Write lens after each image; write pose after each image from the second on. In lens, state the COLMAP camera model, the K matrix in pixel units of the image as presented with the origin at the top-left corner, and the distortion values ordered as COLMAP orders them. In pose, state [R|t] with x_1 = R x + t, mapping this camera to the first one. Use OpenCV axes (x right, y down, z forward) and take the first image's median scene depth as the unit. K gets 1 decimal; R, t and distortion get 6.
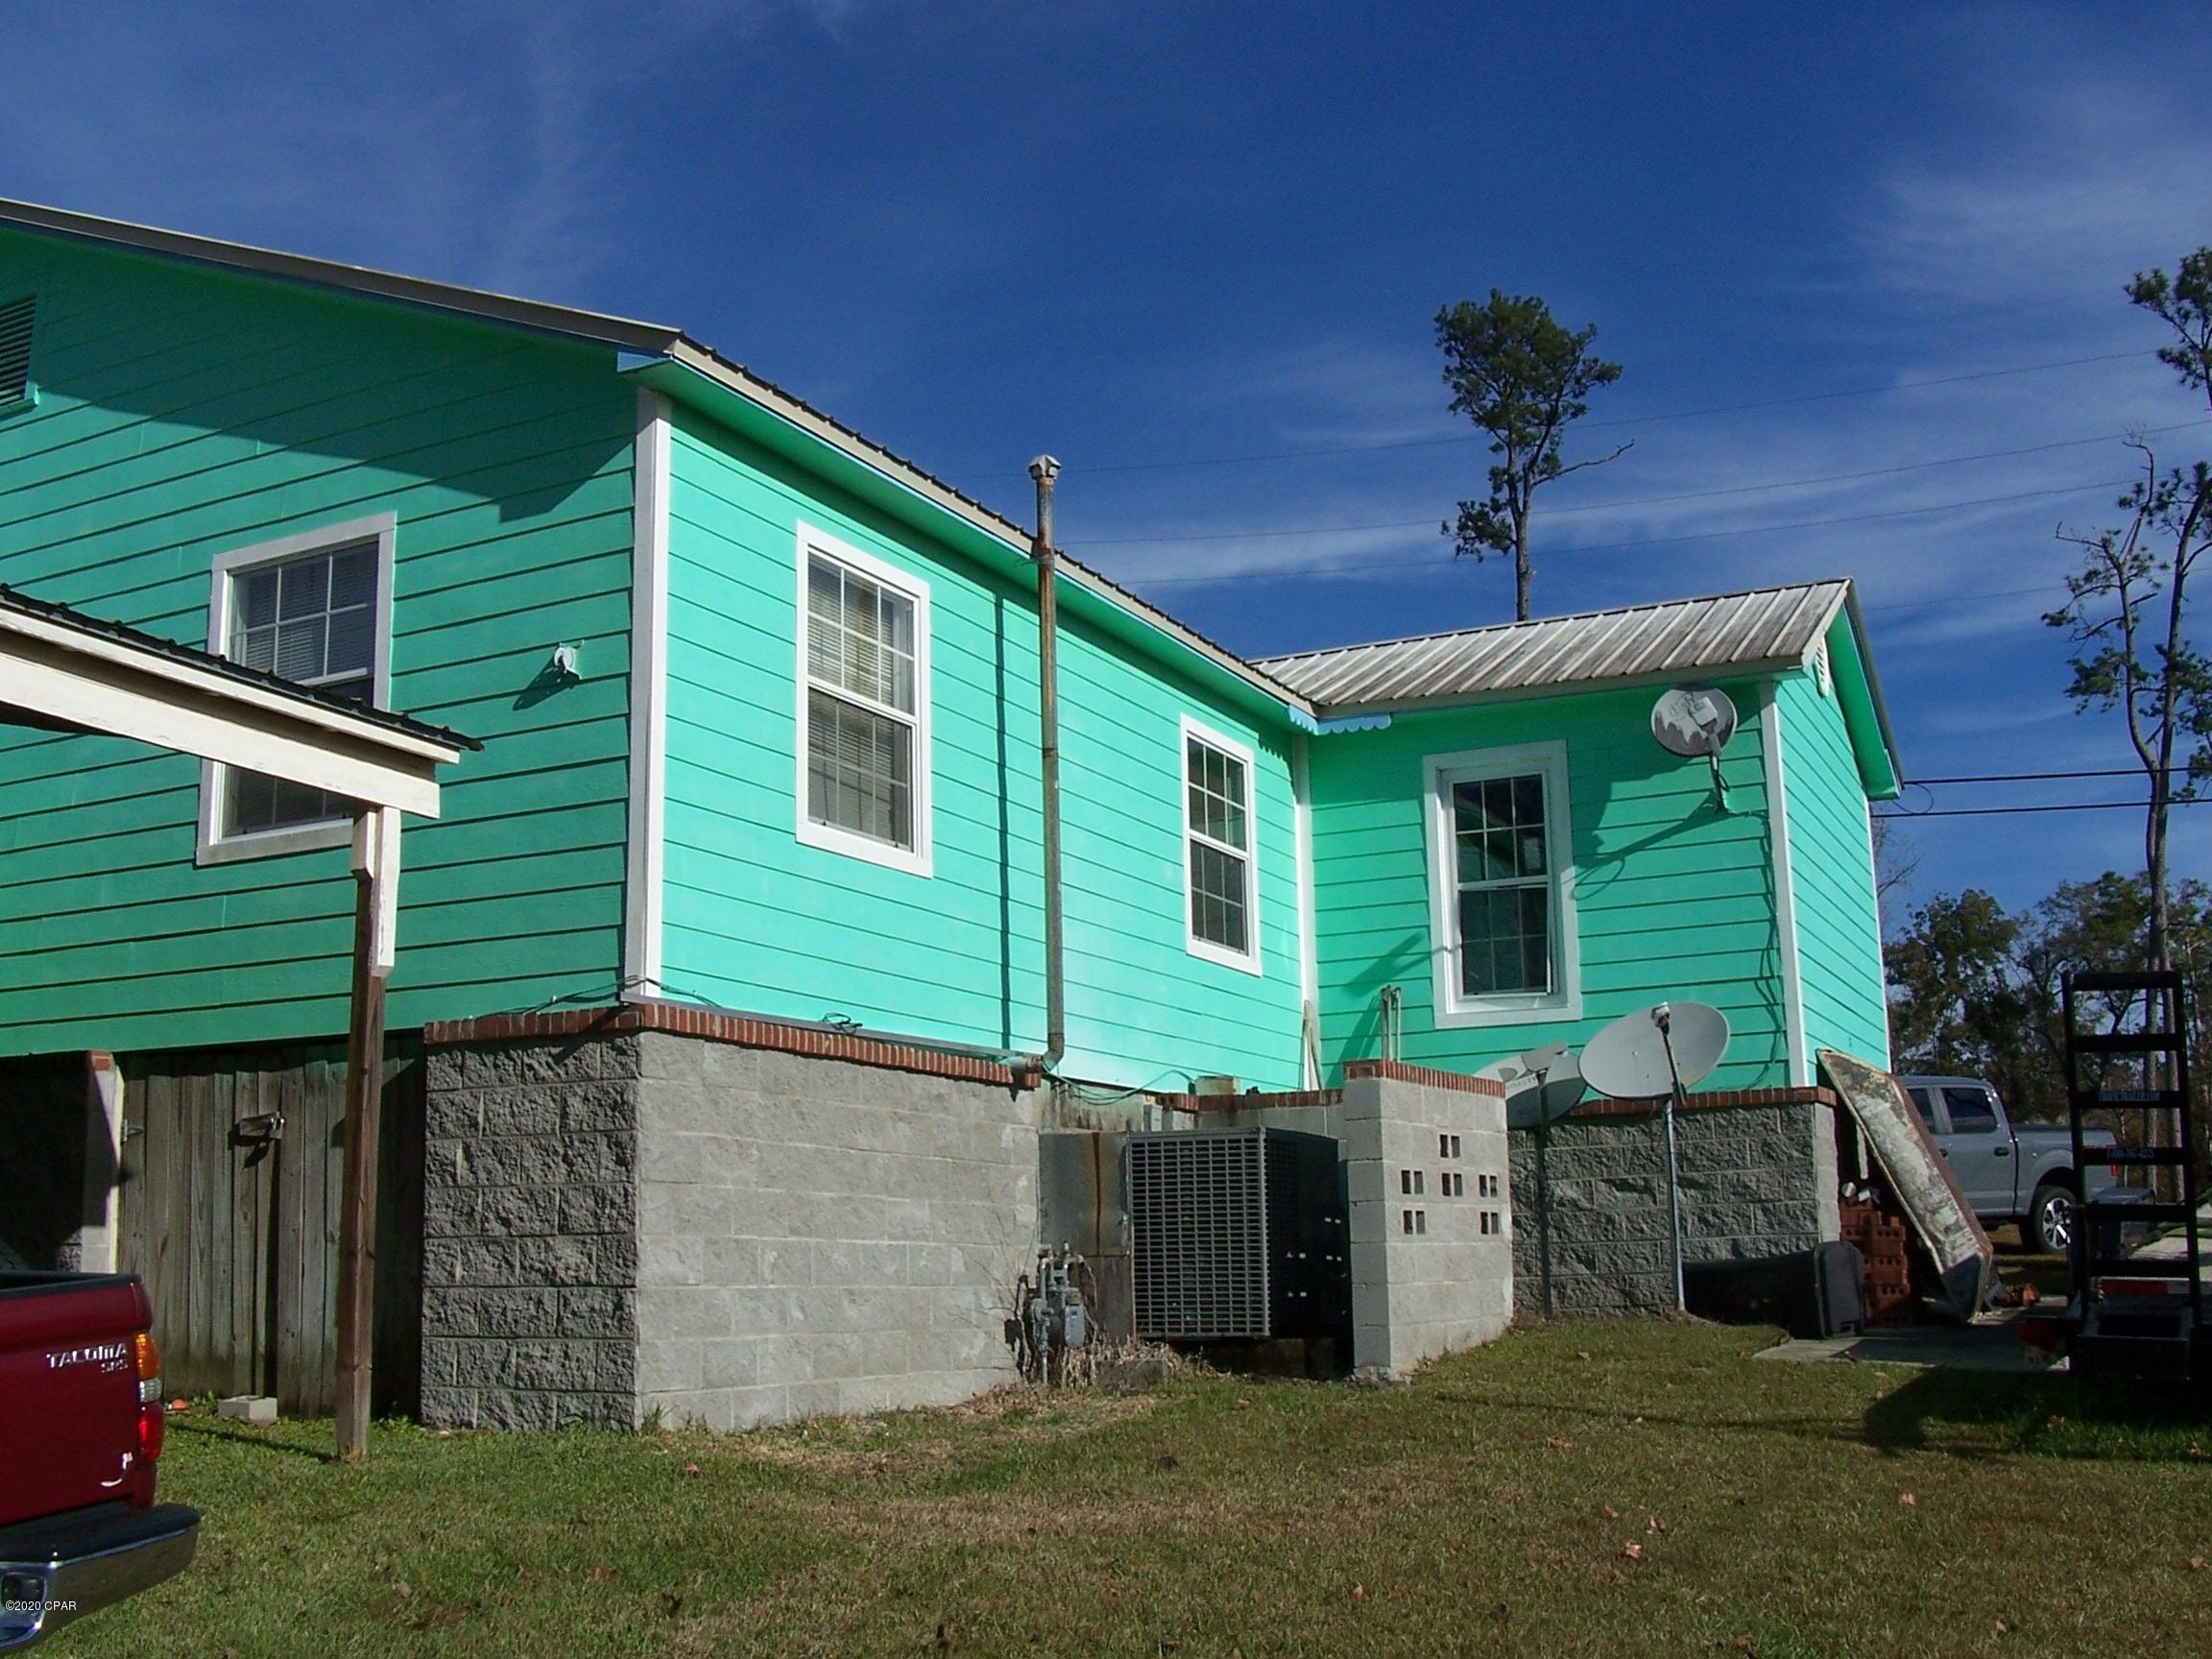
lens RADIAL K [[2299.1, 0, 1097.4], [0, 2299.1, 828.8], [0, 0, 1]] dist [-0.117097, 0.000000]
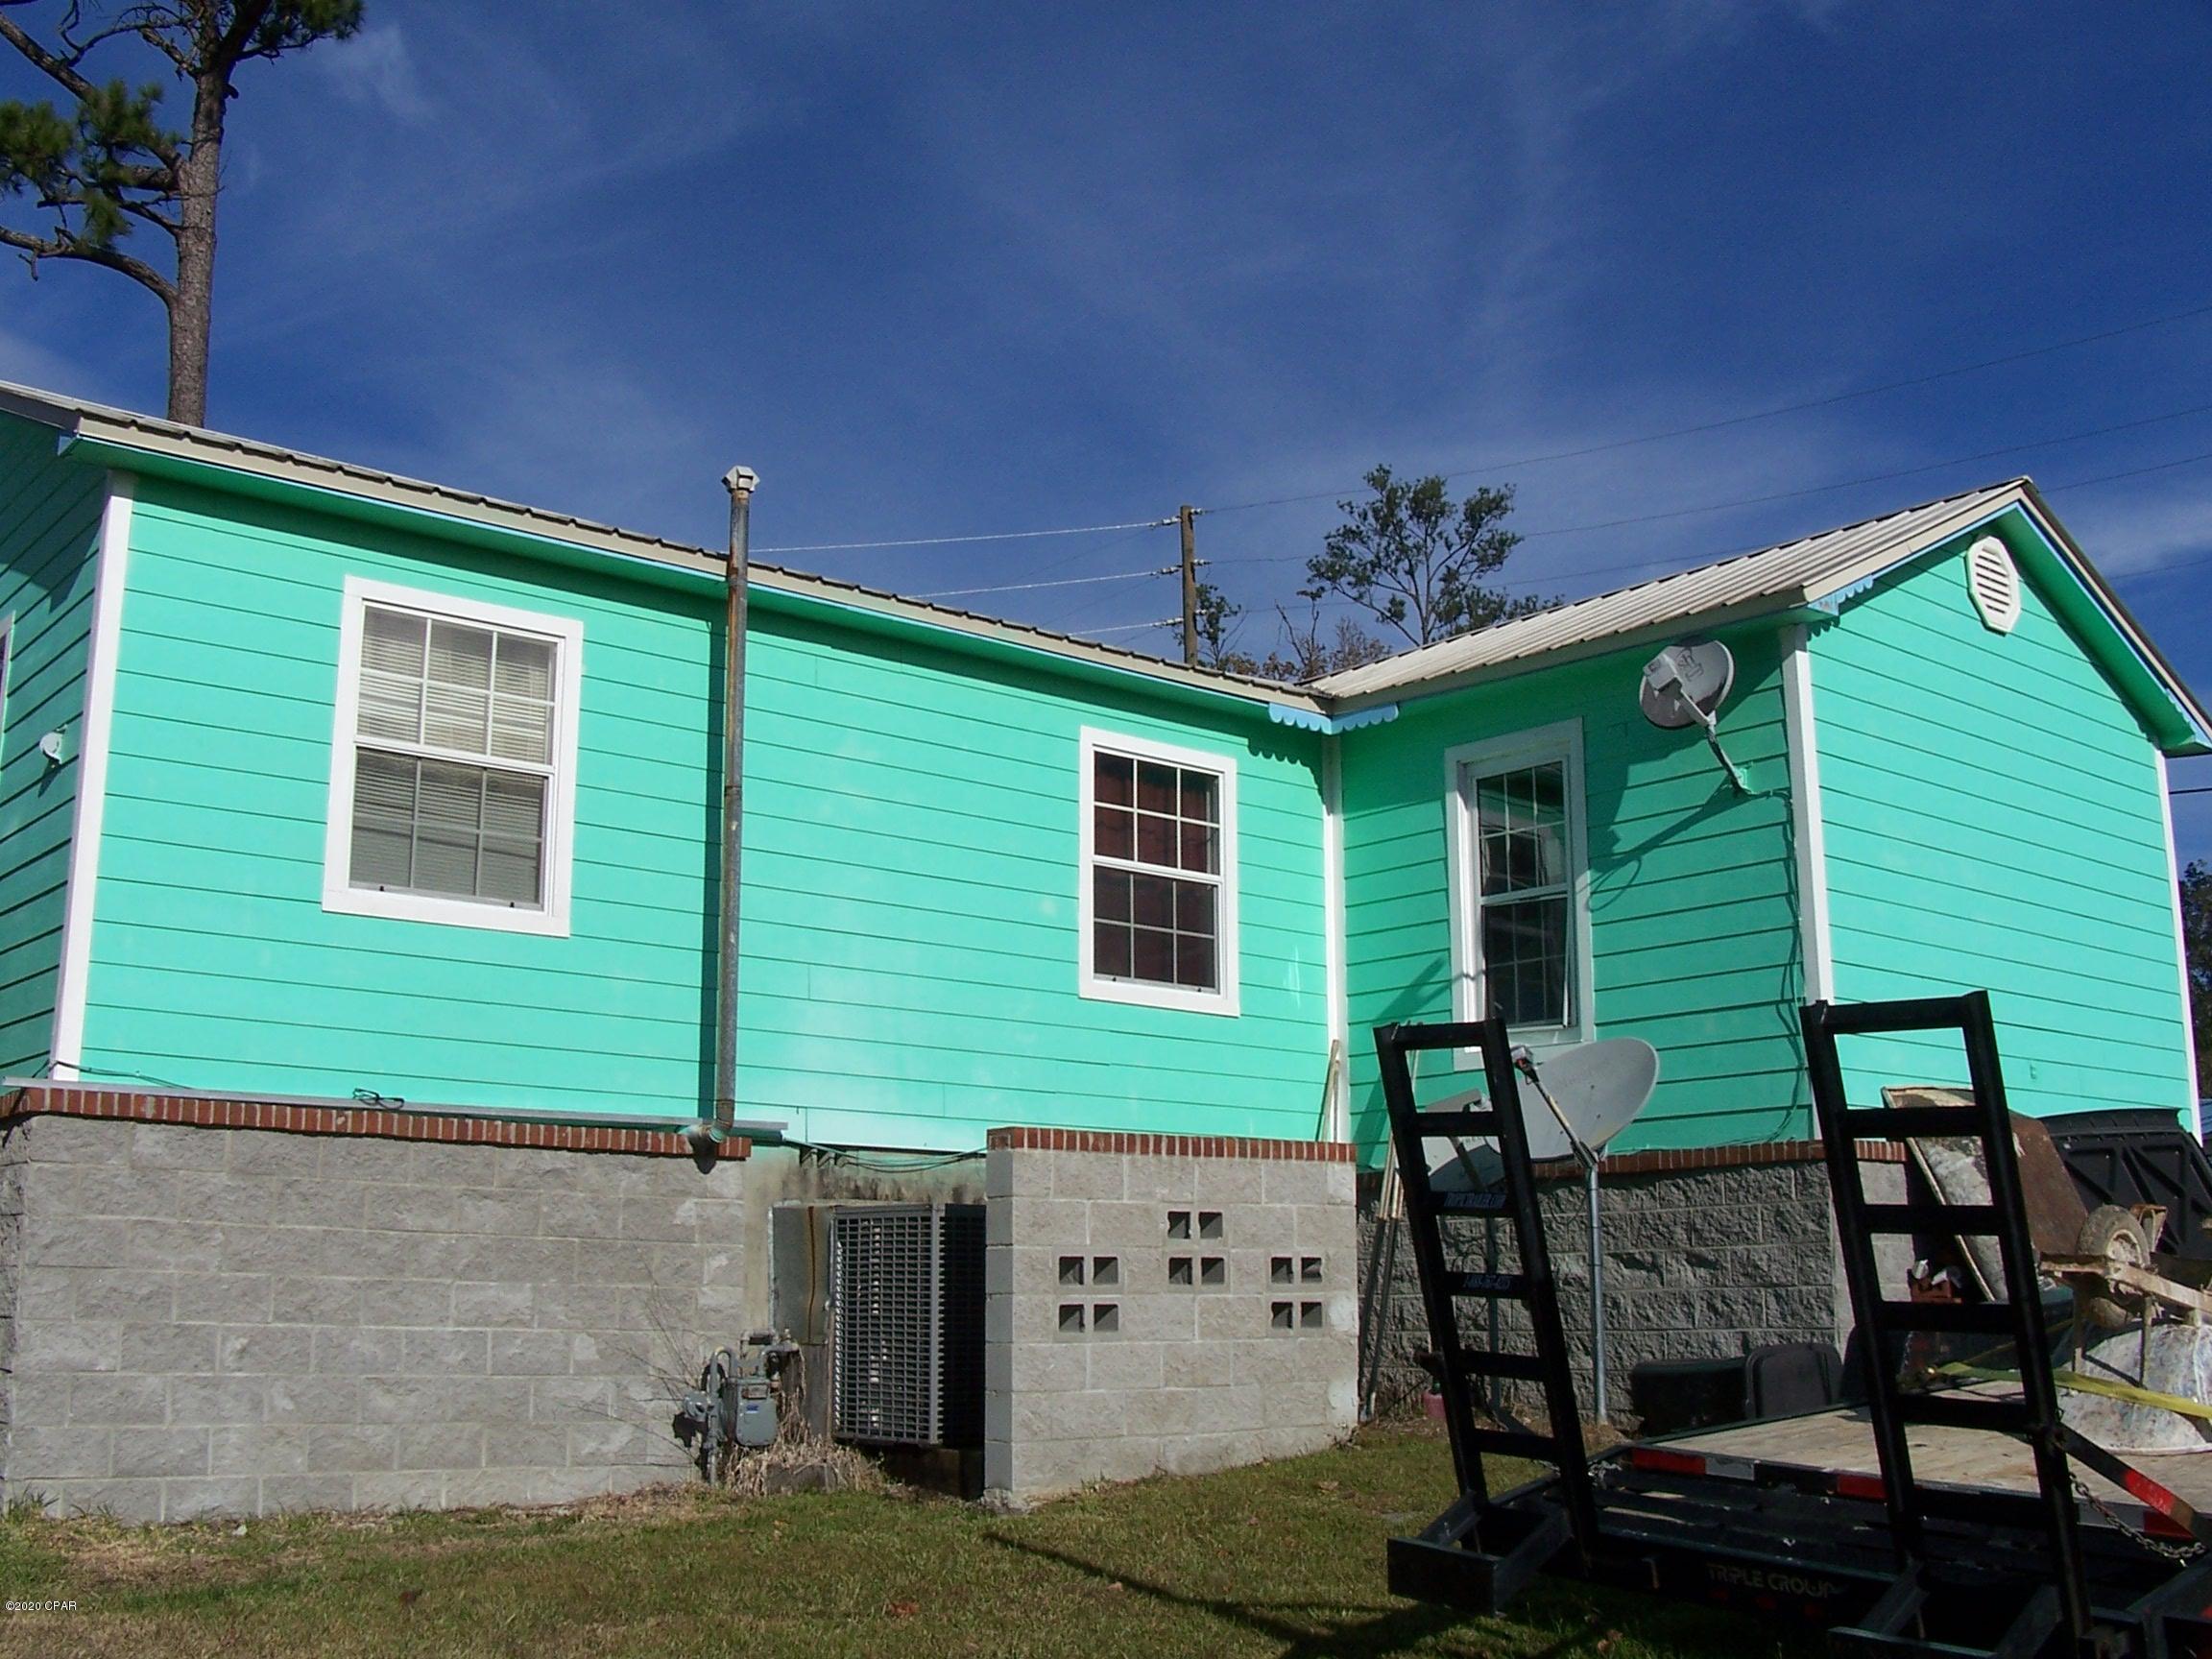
lens RADIAL K [[2299.1, 0, 1107.9], [0, 2299.1, 838.8], [0, 0, 1]] dist [-0.117097, 0.000000]
pose [[0.916745, -0.061757, -0.394671, 0.464162], [0.060769, 0.998039, -0.015015, 0.008447], [0.394824, -0.010219, 0.918700, 0.217972]]
